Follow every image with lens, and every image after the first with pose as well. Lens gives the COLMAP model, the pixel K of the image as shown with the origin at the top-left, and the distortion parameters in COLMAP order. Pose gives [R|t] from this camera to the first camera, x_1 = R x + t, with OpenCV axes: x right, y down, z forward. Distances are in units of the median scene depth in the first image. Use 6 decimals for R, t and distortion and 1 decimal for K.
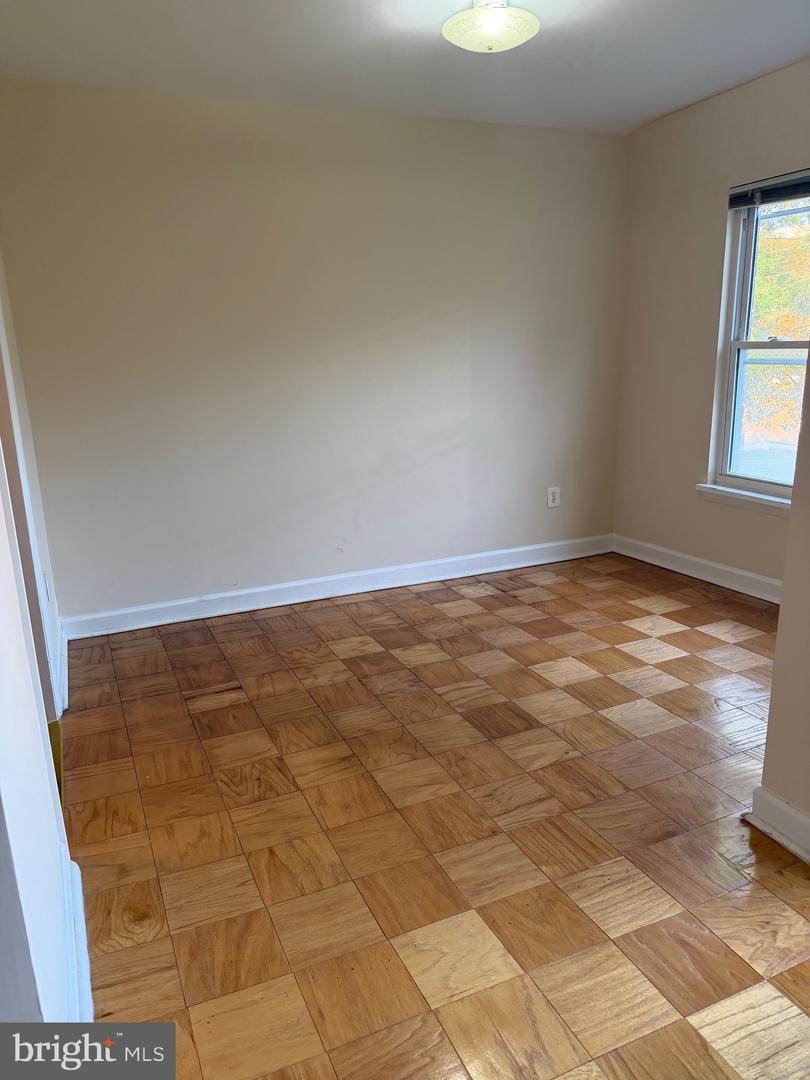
lens RADIAL K [[757.4, 0, 402.1], [0, 757.4, 541.3], [0, 0, 1]] dist [0.098415, -0.144746]
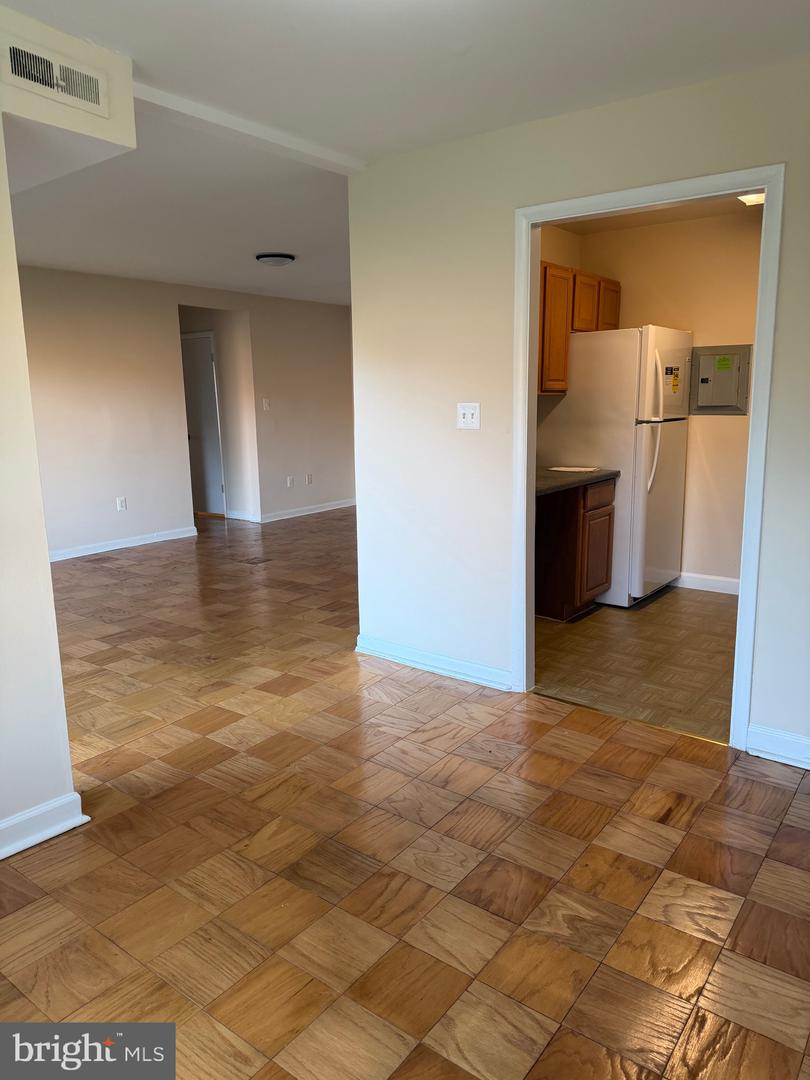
lens RADIAL K [[757.4, 0, 402.1], [0, 757.4, 541.3], [0, 0, 1]] dist [0.098415, -0.144746]
pose [[-0.880320, 0.136423, -0.454340, 0.442139], [-0.074227, 0.906346, 0.415966, -0.489180], [0.468537, 0.399908, -0.787748, 1.756565]]
